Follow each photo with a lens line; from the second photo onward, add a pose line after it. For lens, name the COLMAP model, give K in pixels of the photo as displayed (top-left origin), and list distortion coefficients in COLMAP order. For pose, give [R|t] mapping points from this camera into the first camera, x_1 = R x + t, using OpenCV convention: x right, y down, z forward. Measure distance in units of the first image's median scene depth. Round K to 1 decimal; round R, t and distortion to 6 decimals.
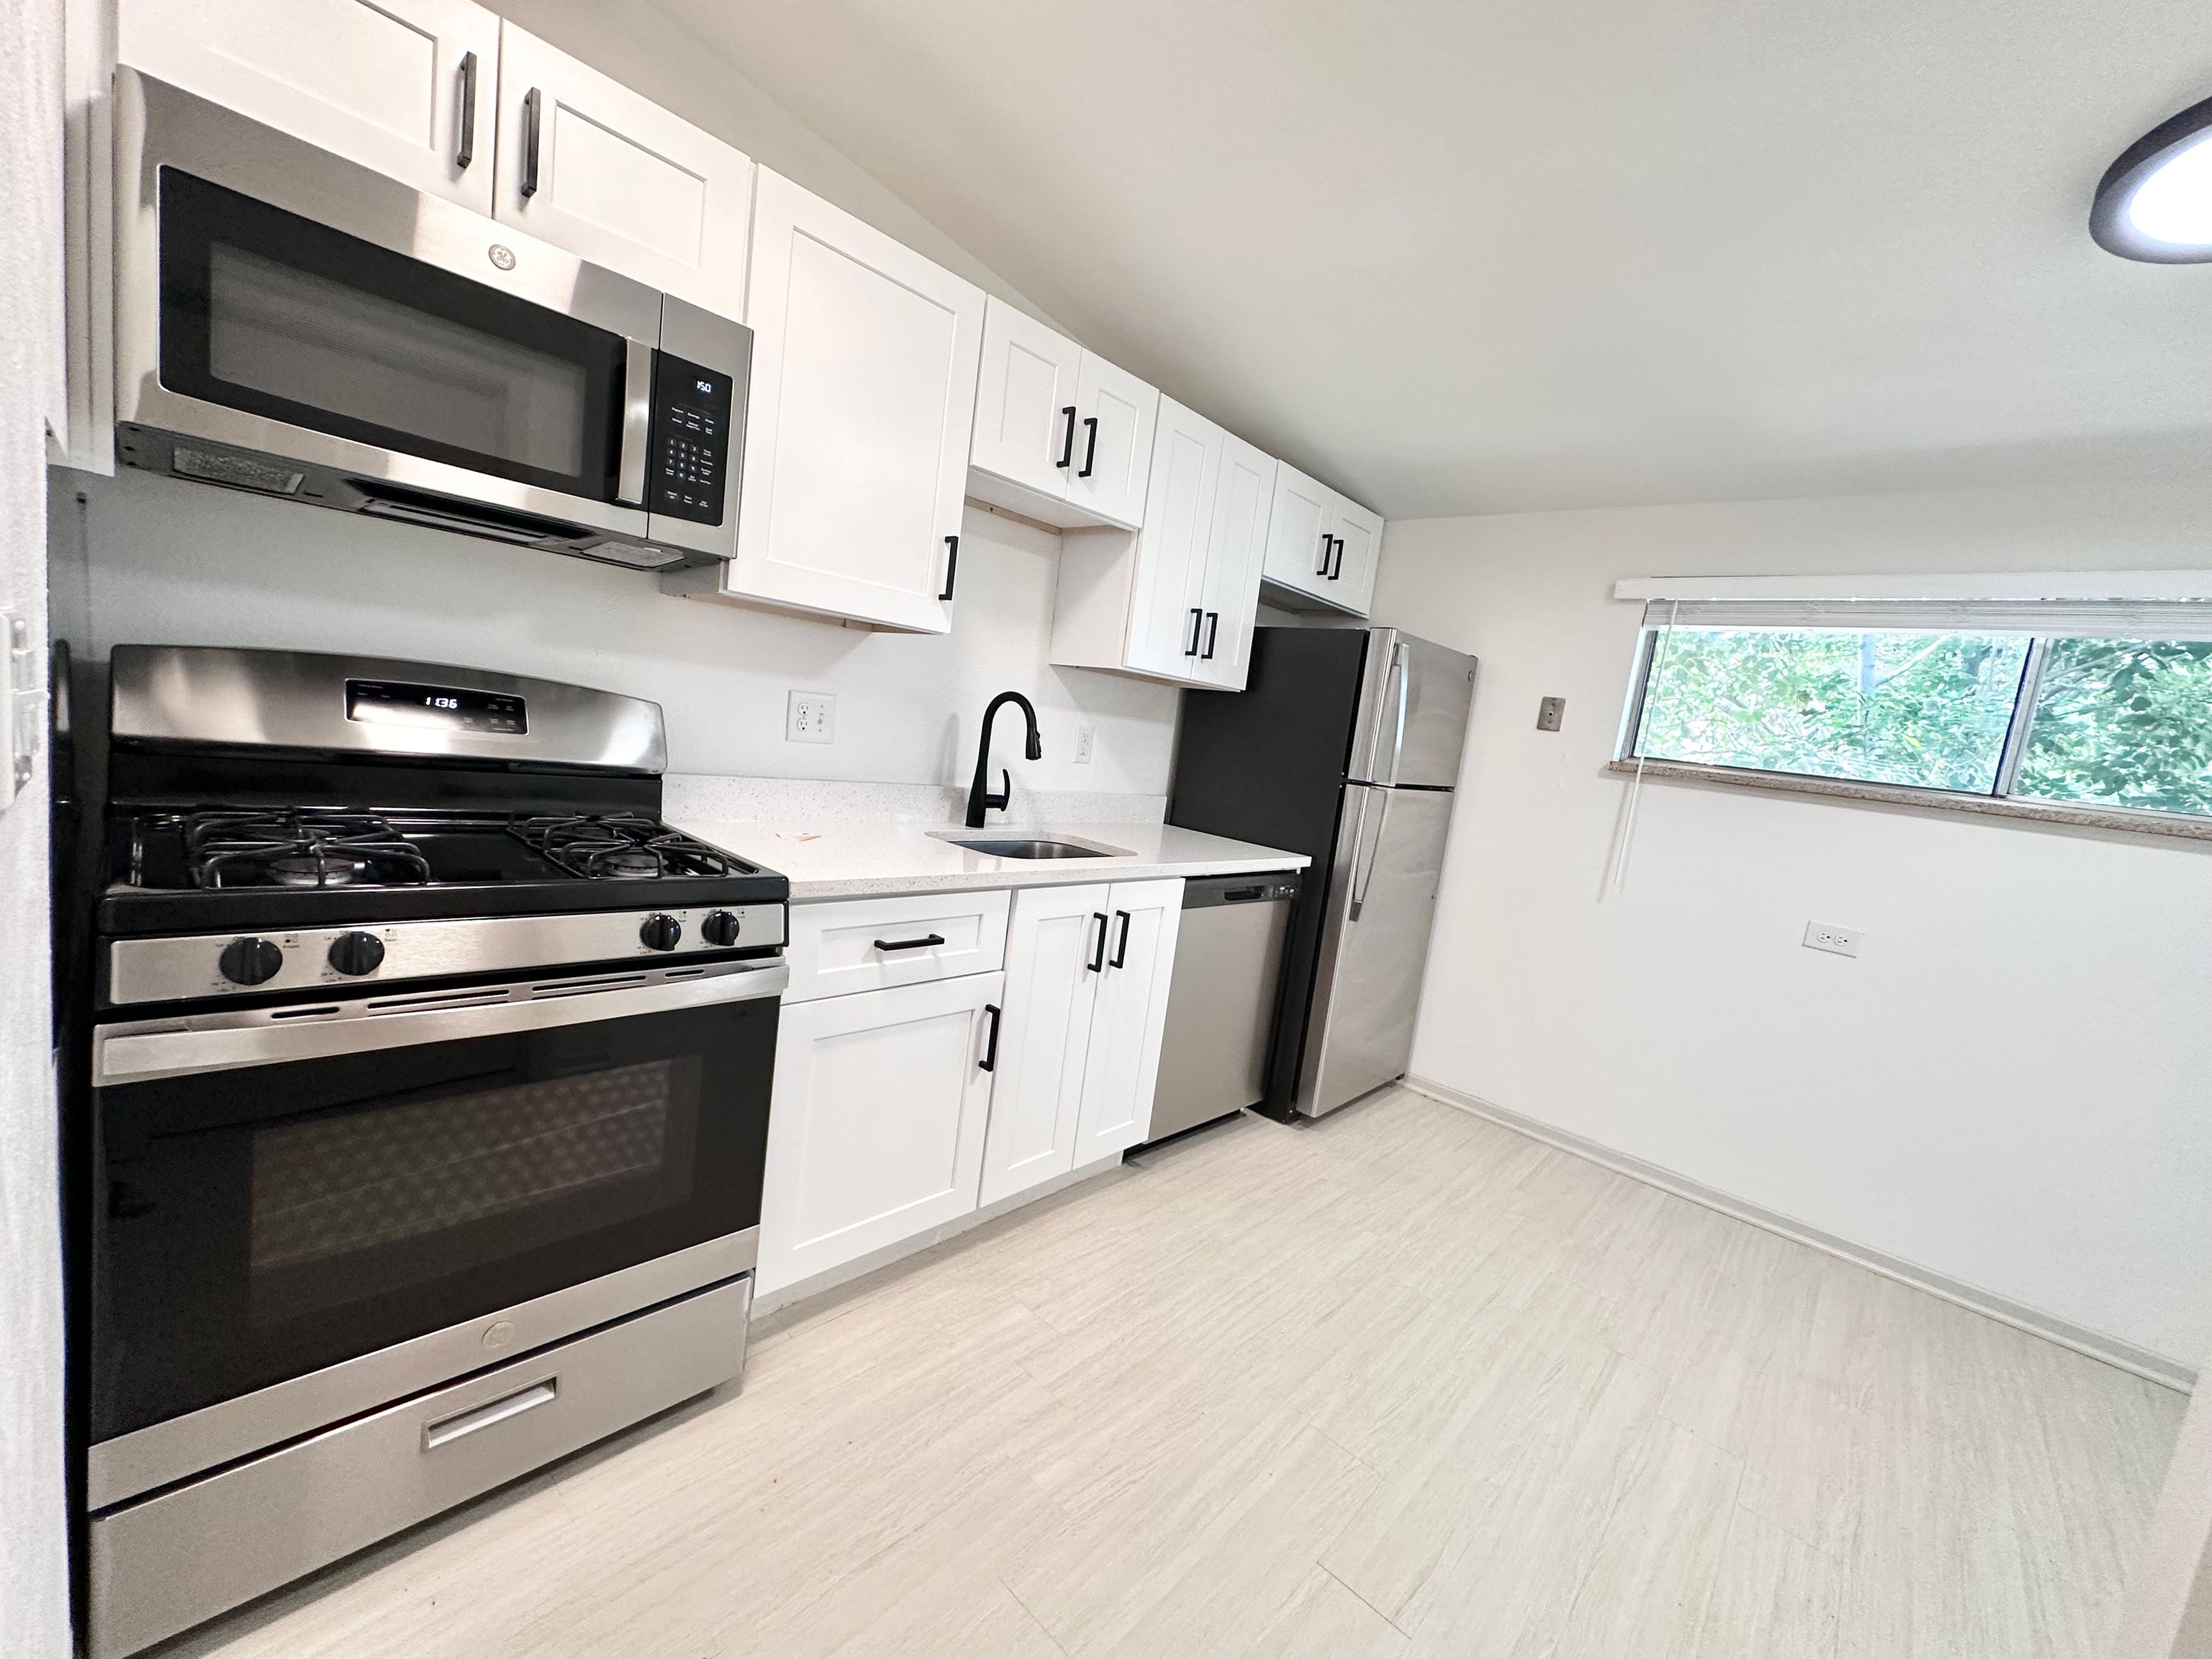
lens RADIAL K [[887.7, 0, 1099.3], [0, 887.7, 831.5], [0, 0, 1]] dist [0.003971, -0.000099]
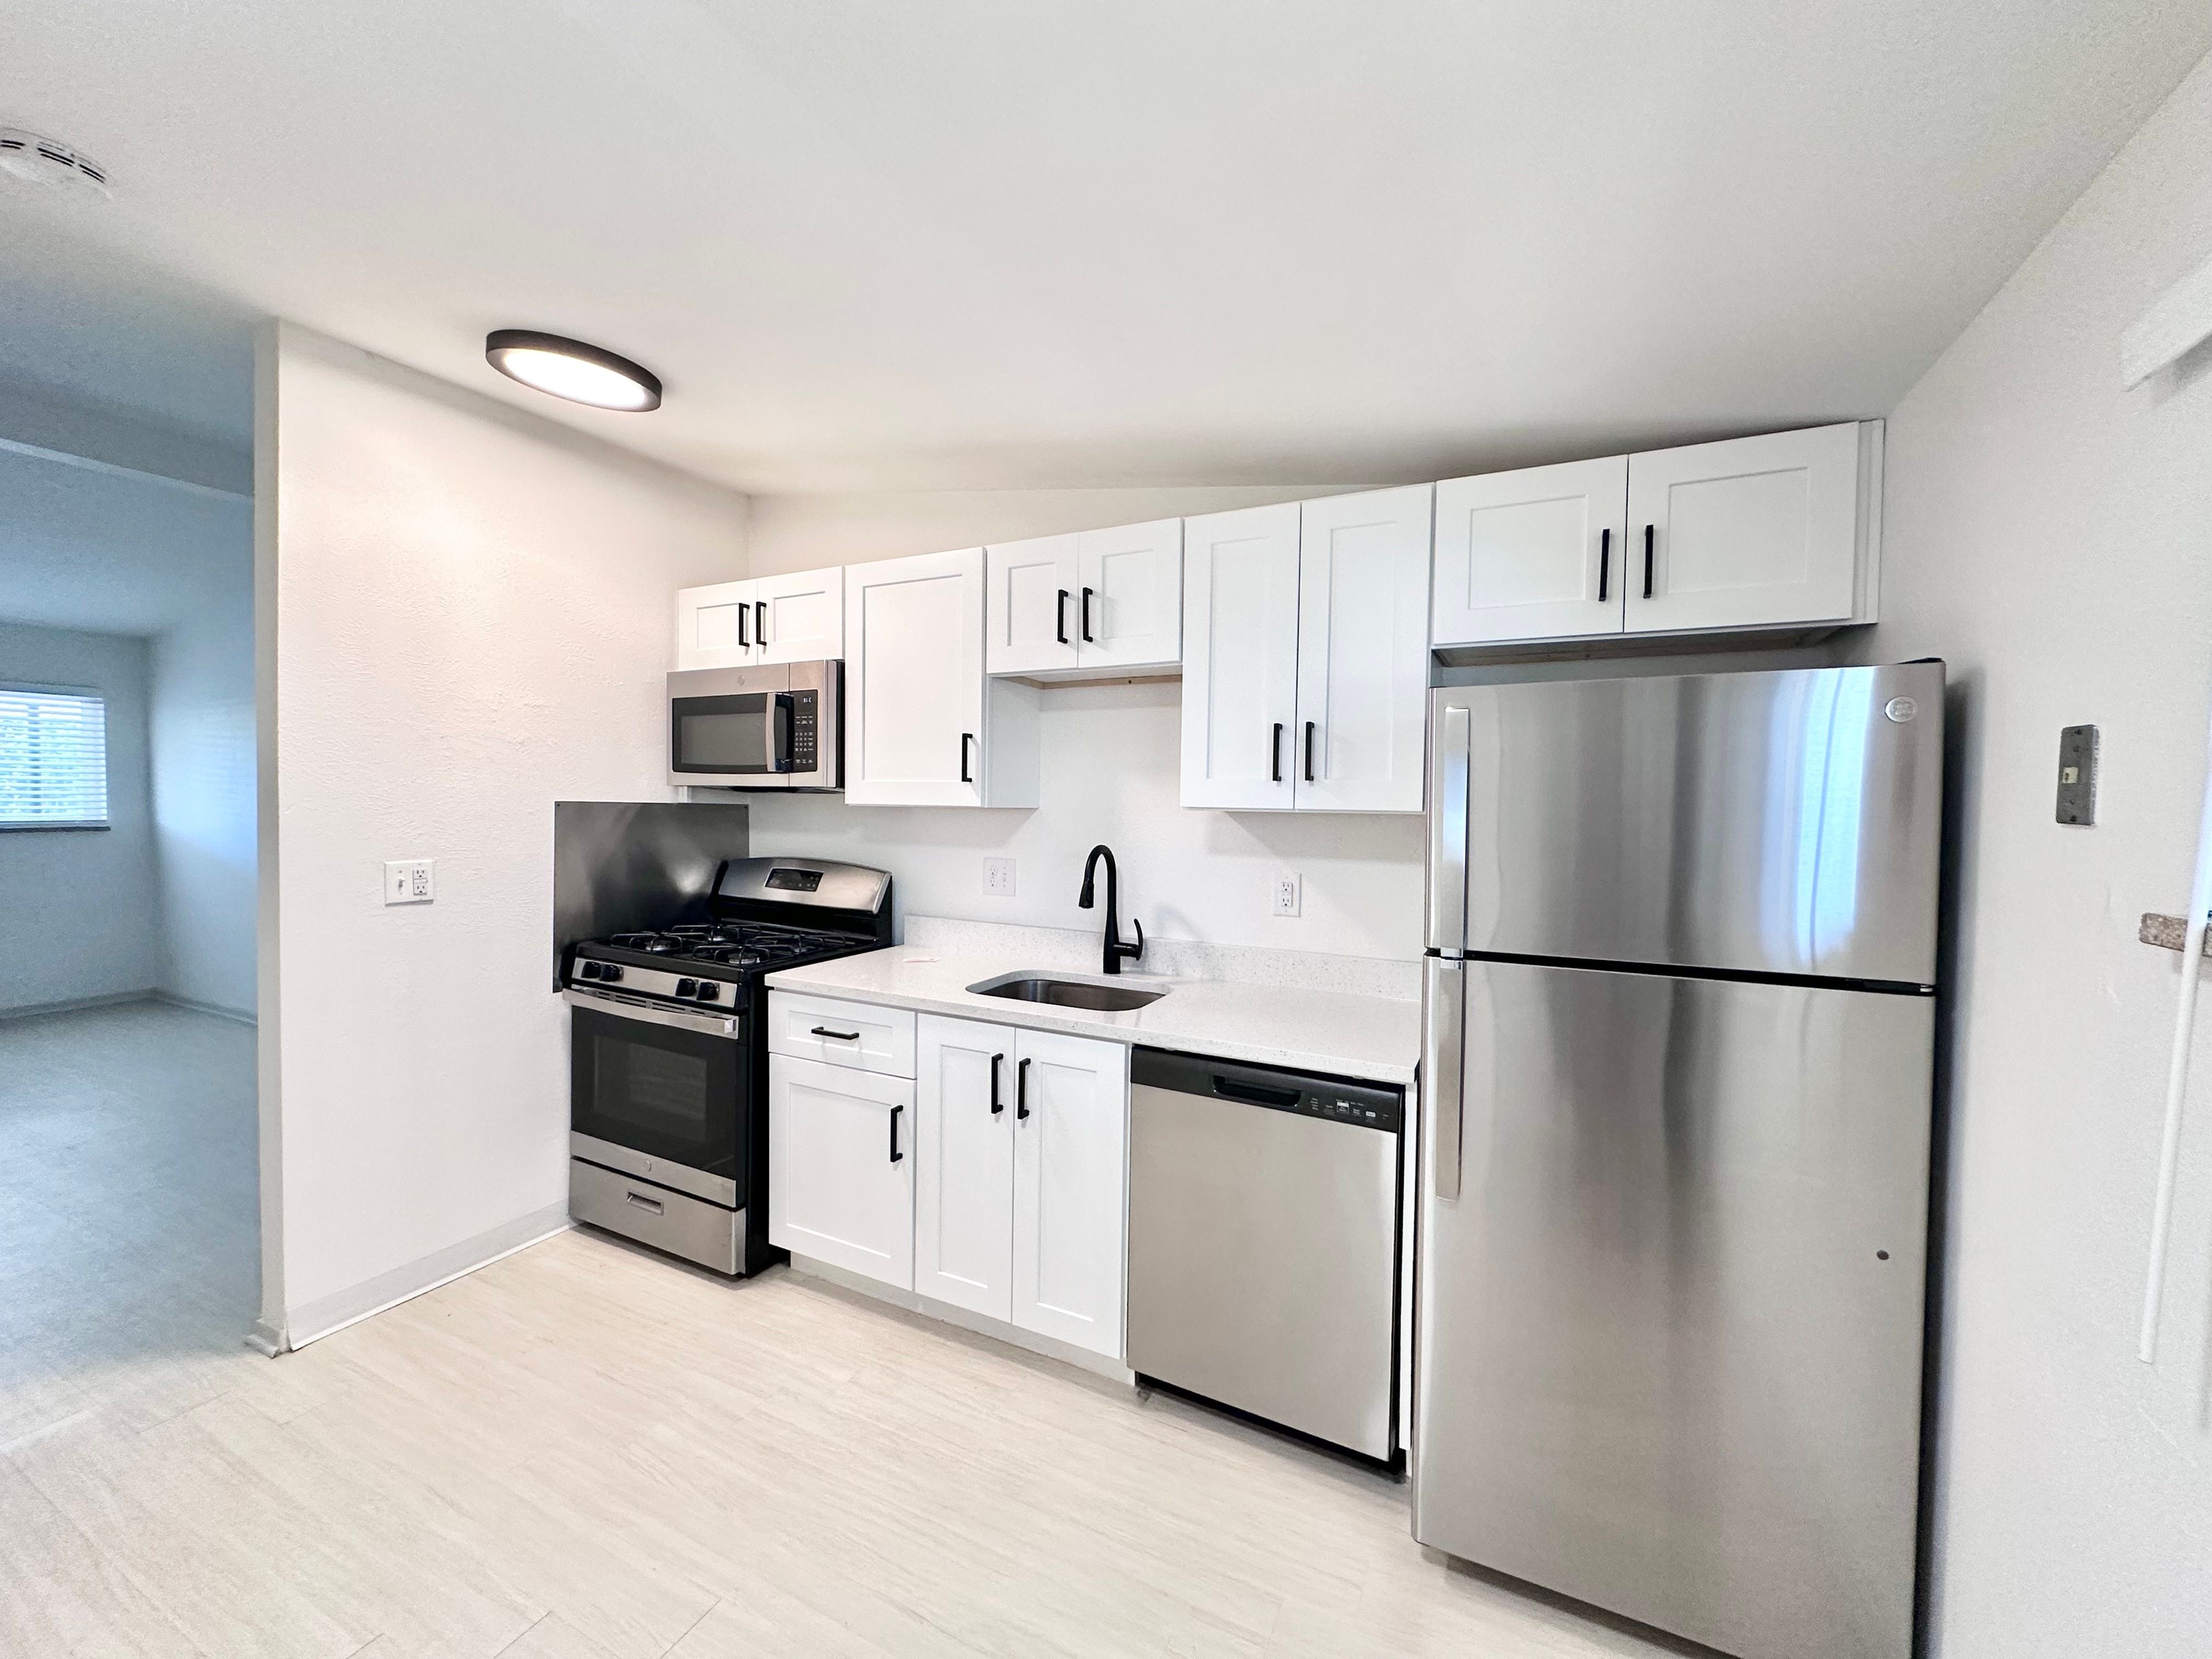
lens RADIAL K [[887.7, 0, 1106.8], [0, 887.7, 833.7], [0, 0, 1]] dist [0.003971, -0.000099]
pose [[0.276057, -0.083926, -0.957470, 1.028083], [-0.098505, 0.988464, -0.115044, -0.054756], [0.956080, 0.126074, 0.264606, 0.805824]]
